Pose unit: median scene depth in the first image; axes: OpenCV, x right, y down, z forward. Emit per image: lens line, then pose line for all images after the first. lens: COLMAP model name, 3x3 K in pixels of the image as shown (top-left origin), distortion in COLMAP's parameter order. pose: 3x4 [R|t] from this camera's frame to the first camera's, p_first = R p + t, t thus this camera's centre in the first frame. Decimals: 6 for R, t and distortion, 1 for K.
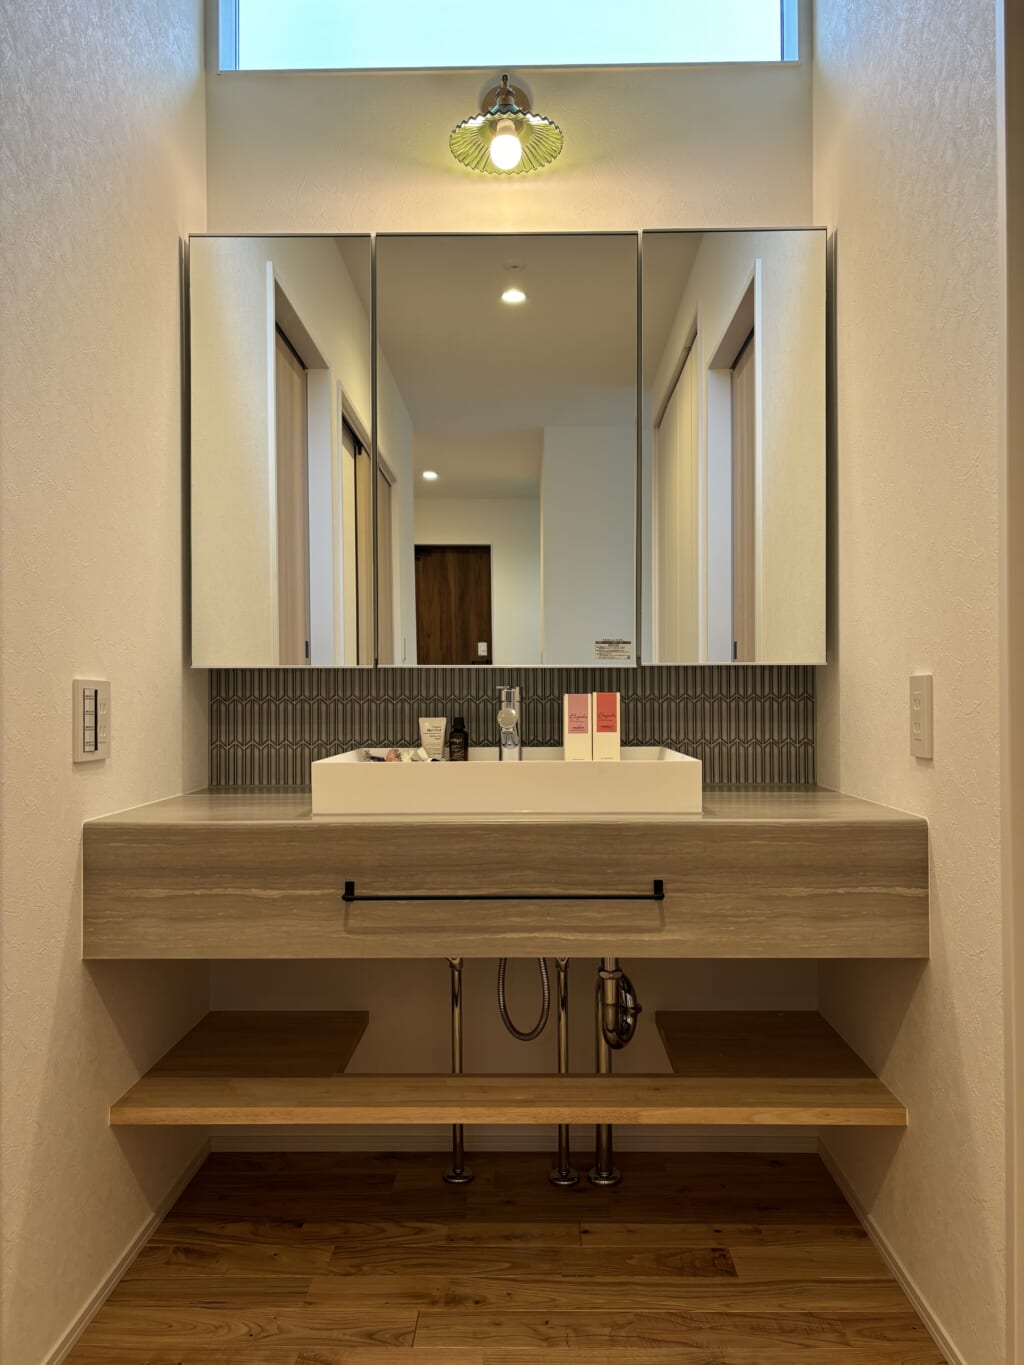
lens RADIAL K [[1043.0, 0, 512.0], [0, 1043.0, 682.5], [0, 0, 1]] dist [-0.000566, 0.000018]
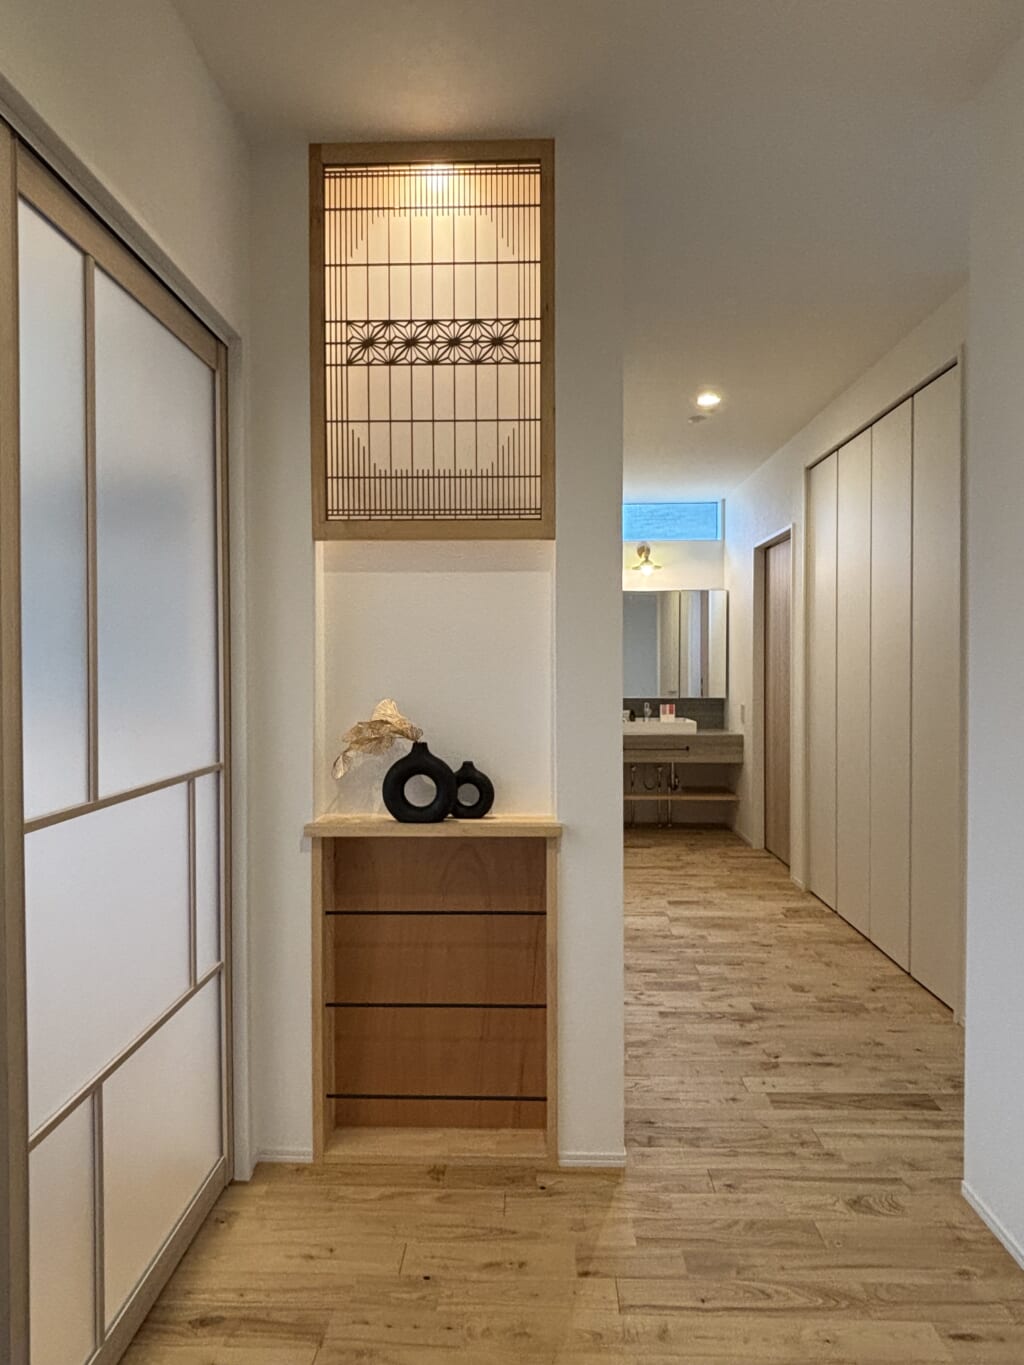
lens RADIAL K [[791.5, 0, 512.0], [0, 791.5, 682.5], [0, 0, 1]] dist [0.000800, 0.000022]
pose [[0.999919, 0.006587, -0.010902, -0.490987], [-0.006353, 0.999751, 0.021389, -0.136427], [0.011040, -0.021318, 0.999712, -2.052397]]
